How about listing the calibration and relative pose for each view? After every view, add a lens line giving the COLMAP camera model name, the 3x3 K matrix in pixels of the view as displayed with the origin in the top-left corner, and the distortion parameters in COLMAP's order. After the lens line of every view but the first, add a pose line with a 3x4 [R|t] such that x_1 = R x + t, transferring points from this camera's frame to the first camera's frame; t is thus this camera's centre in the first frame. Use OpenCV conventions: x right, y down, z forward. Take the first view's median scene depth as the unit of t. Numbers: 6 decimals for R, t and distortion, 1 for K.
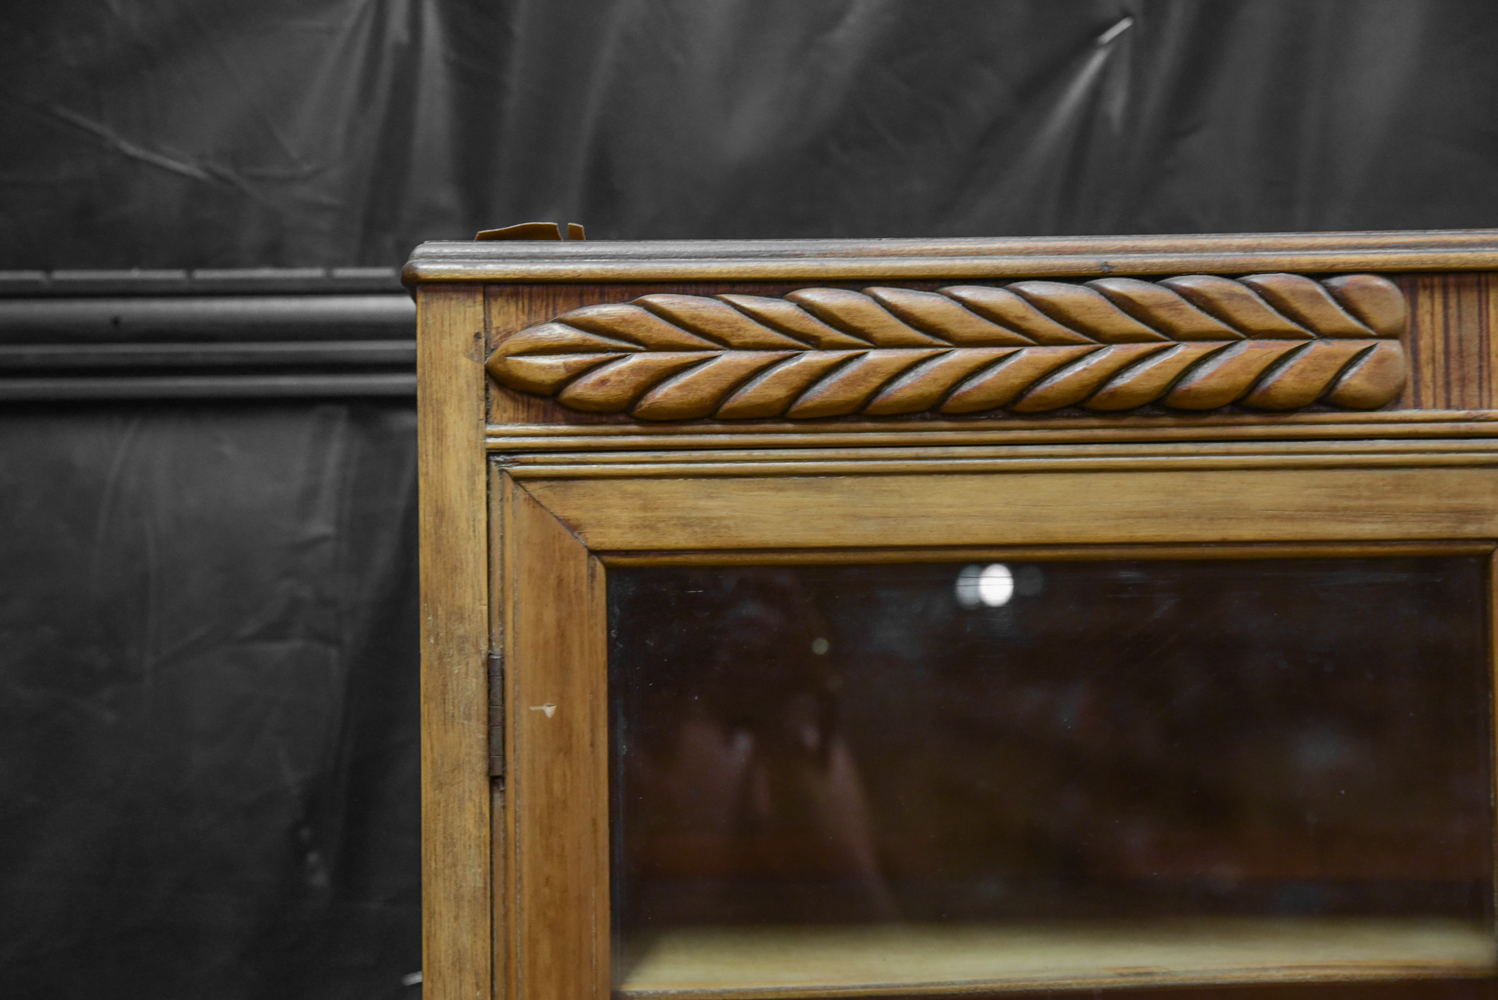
lens RADIAL K [[2321.4, 0, 748.3], [0, 2321.4, 532.0], [0, 0, 1]] dist [0.115697, -0.077483]
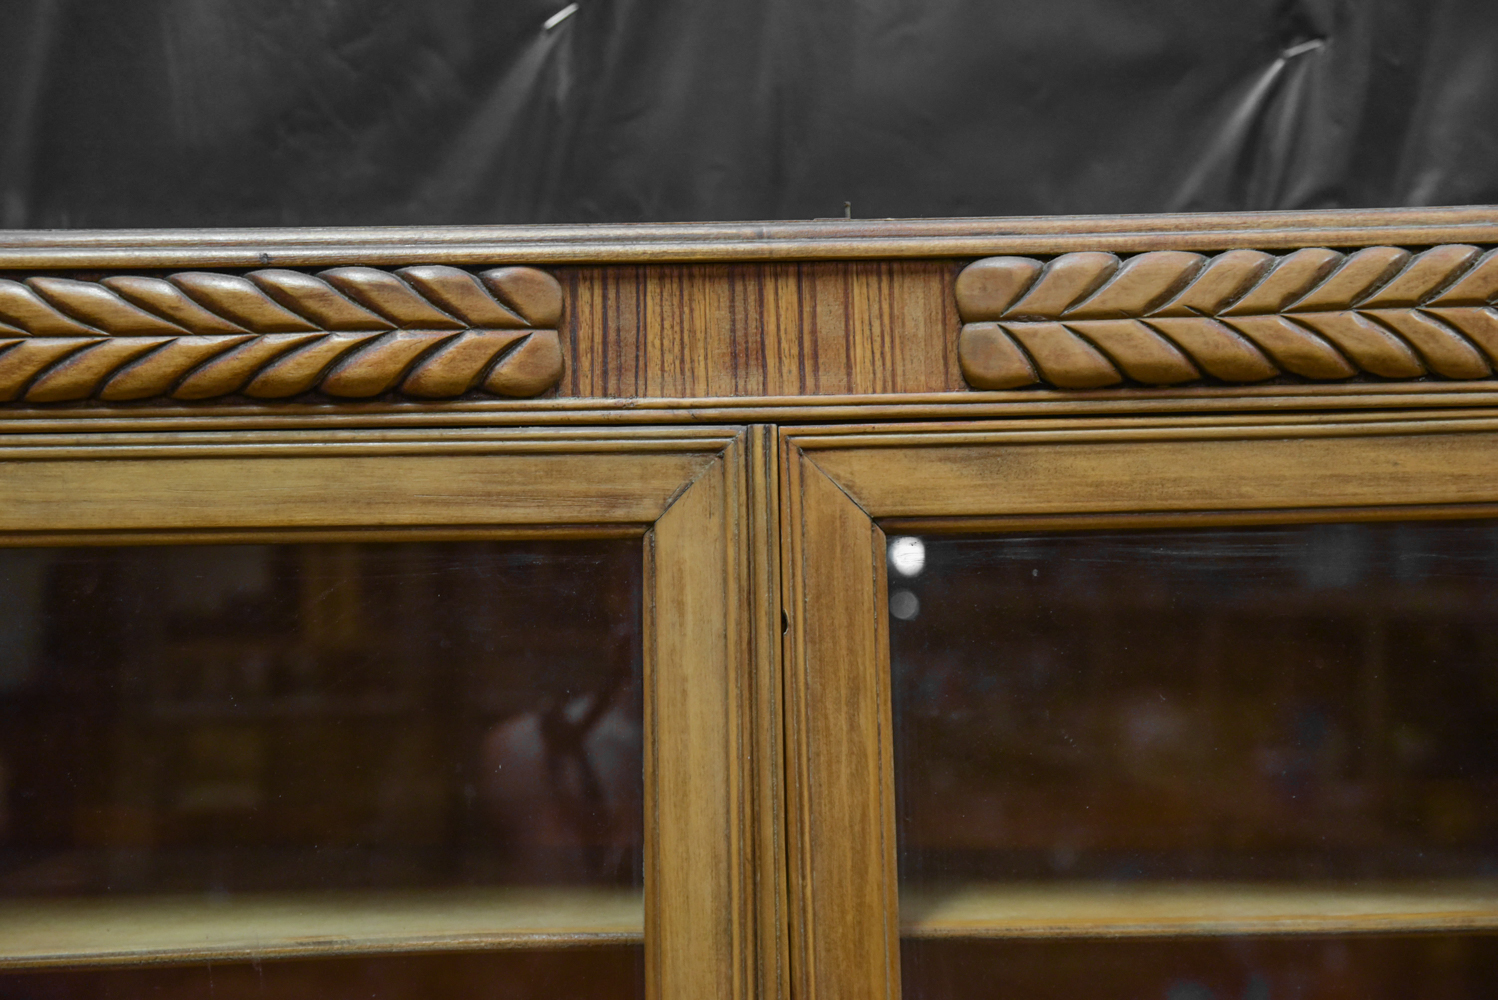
lens RADIAL K [[2321.4, 0, 748.3], [0, 2321.4, 532.0], [0, 0, 1]] dist [0.115697, -0.077483]
pose [[0.999643, -0.000458, -0.026719, 0.393770], [0.000900, 0.999863, 0.016531, -0.009848], [0.026708, -0.016549, 0.999506, -0.026371]]
